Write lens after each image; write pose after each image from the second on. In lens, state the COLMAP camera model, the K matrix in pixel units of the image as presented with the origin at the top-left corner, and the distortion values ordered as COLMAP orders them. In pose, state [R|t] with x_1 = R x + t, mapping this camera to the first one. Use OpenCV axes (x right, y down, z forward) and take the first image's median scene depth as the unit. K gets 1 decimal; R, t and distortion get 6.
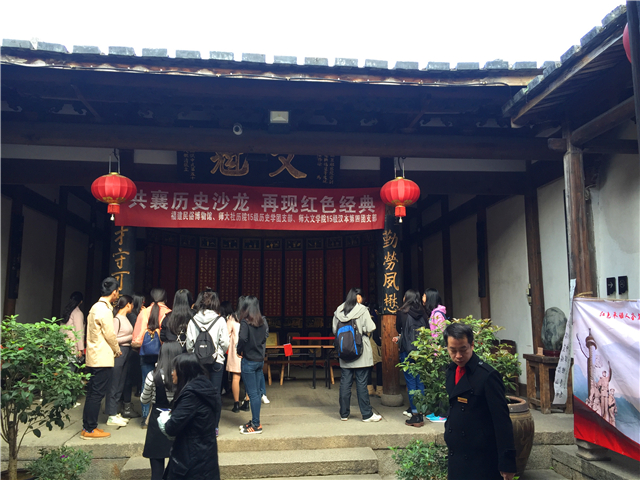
lens RADIAL K [[546.0, 0, 324.0], [0, 546.0, 241.1], [0, 0, 1]] dist [0.107006, -0.235958]
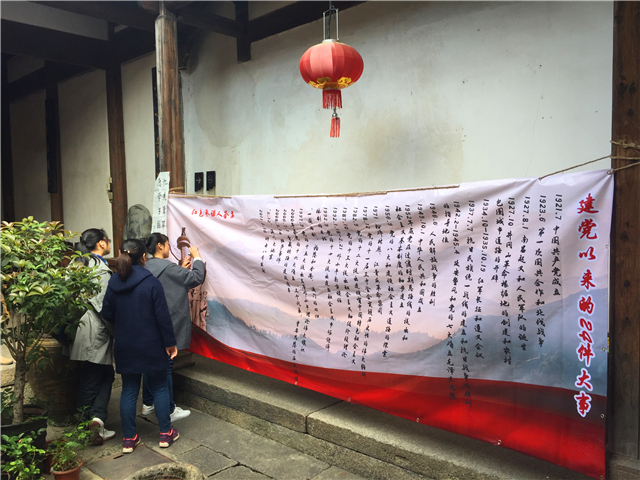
lens RADIAL K [[546.0, 0, 324.0], [0, 546.0, 241.1], [0, 0, 1]] dist [0.107006, -0.235958]
pose [[0.745279, -0.053203, 0.664627, 0.053316], [-0.068656, 0.985389, 0.155867, 0.022203], [-0.663208, -0.161795, 0.730737, 0.167852]]
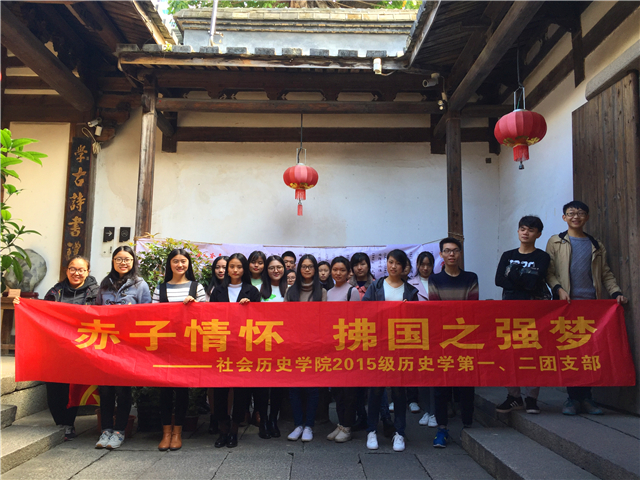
lens RADIAL K [[546.0, 0, 324.0], [0, 546.0, 241.1], [0, 0, 1]] dist [0.107006, -0.235958]
pose [[0.083897, 0.138804, 0.986760, -0.619646], [-0.141788, 0.981838, -0.126057, 0.191364], [-0.986335, -0.129335, 0.102054, 0.479026]]
